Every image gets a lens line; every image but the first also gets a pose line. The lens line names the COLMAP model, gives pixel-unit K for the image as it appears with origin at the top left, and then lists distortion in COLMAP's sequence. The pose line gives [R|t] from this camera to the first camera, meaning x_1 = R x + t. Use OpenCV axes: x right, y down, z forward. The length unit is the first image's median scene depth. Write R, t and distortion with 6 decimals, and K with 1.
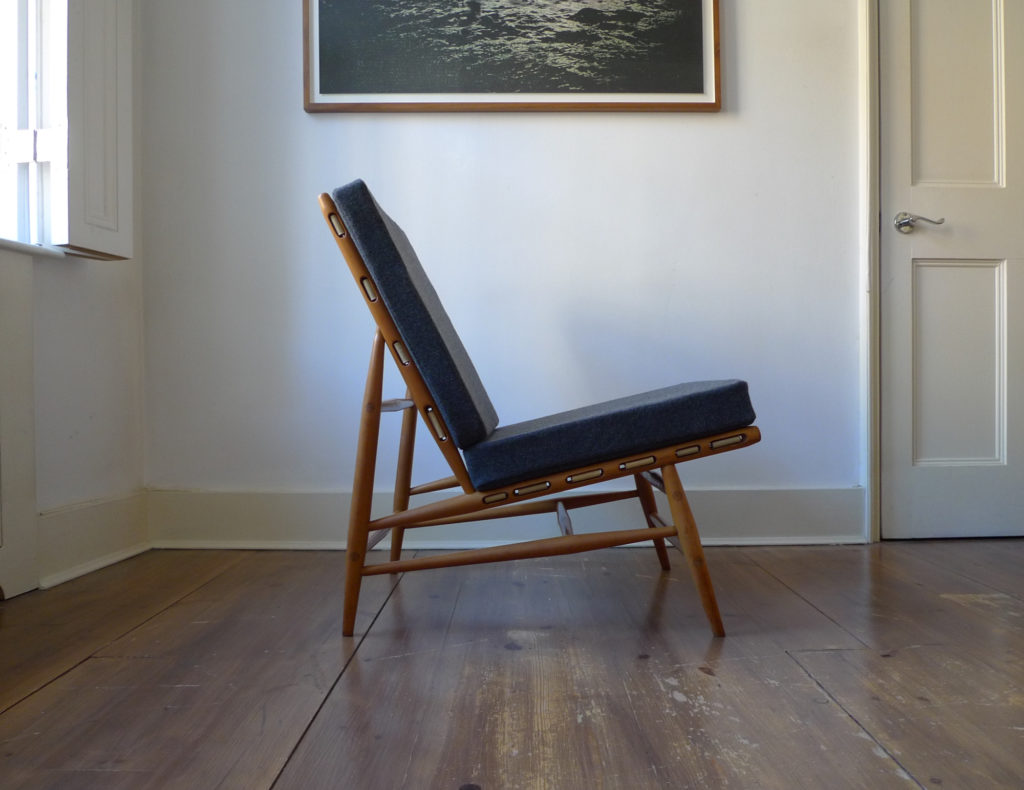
lens RADIAL K [[898.1, 0, 514.6], [0, 898.1, 415.8], [0, 0, 1]] dist [-0.012380, -0.004442]
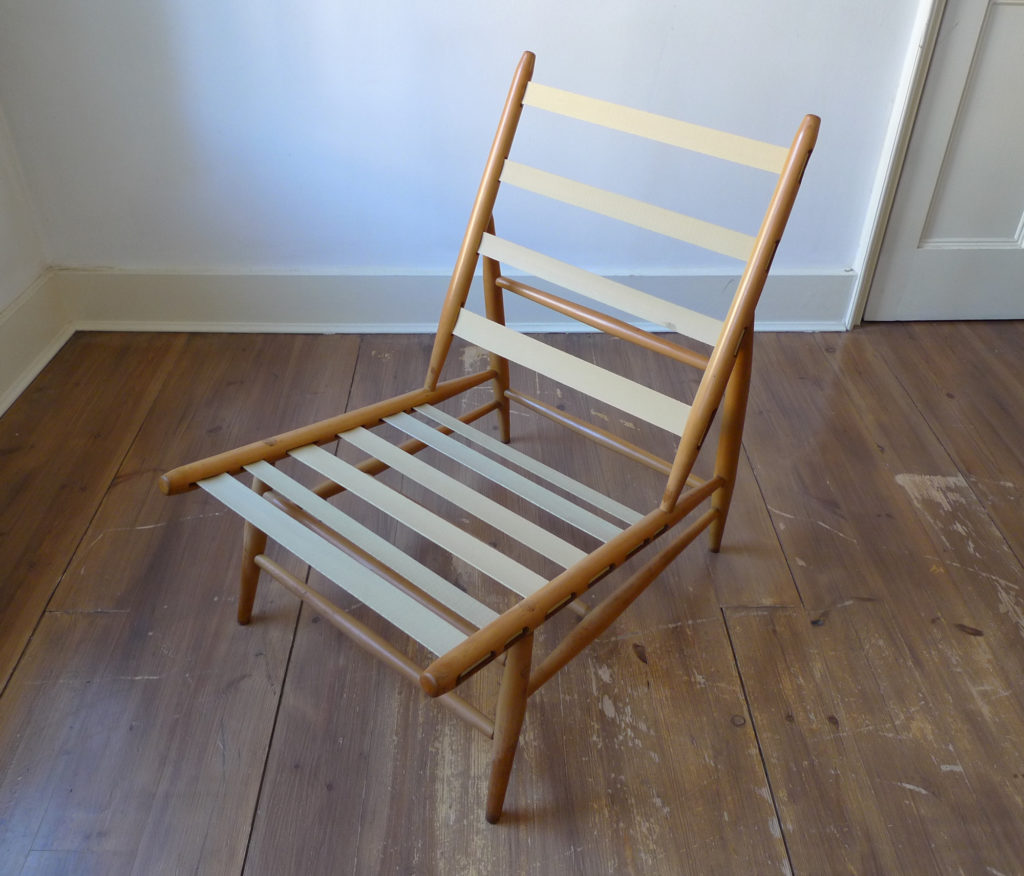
lens RADIAL K [[930.2, 0, 490.1], [0, 930.2, 438.0], [0, 0, 1]] dist [-0.012214, -0.008150]
pose [[0.999947, 0.005124, 0.008972, 0.016762], [-0.009374, 0.815225, 0.579069, -0.326277], [-0.004347, -0.579122, 0.815229, 0.154572]]
